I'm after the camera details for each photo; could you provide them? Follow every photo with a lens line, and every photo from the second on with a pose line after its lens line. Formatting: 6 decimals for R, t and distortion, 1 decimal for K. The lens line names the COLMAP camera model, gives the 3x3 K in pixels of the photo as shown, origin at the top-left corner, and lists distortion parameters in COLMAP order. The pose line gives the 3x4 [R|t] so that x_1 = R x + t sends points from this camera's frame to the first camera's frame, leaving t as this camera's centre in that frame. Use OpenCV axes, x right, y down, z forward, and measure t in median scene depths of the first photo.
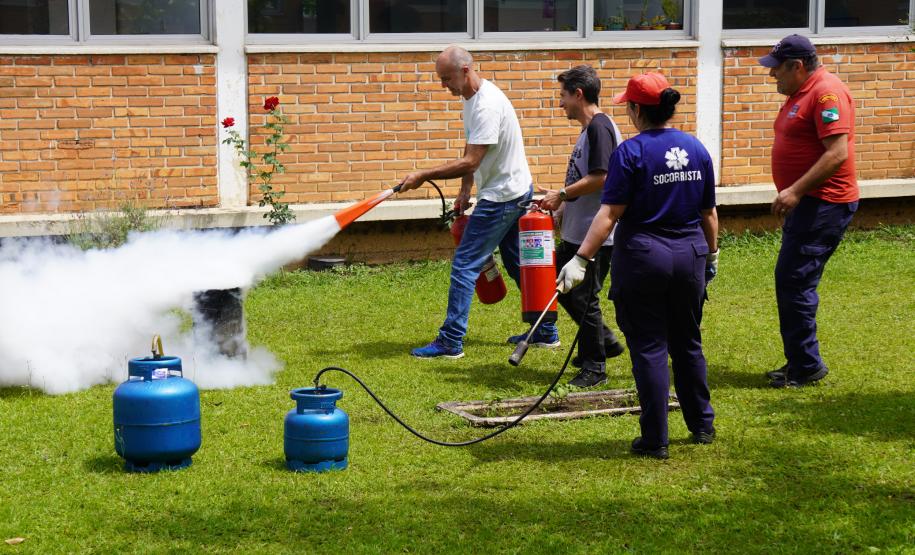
lens RADIAL K [[2059.4, 0, 457.5], [0, 2059.4, 277.5], [0, 0, 1]] dist [0.193235, 0.602070]
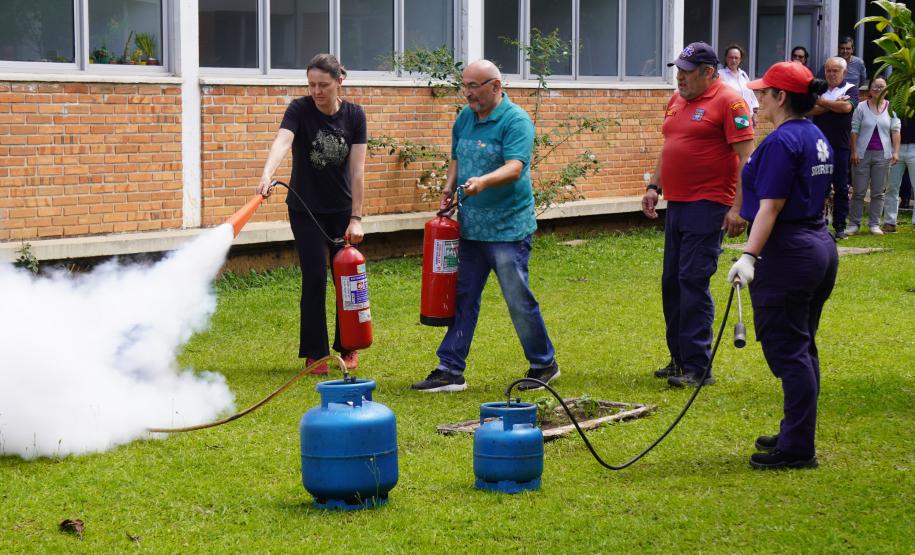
lens RADIAL K [[2059.4, 0, 457.5], [0, 2059.4, 277.5], [0, 0, 1]] dist [0.193235, 0.602070]
pose [[0.857247, -0.037373, 0.513548, -0.294100], [0.057370, 0.998085, -0.023131, 0.009532], [-0.511700, 0.049292, 0.857749, 0.116563]]
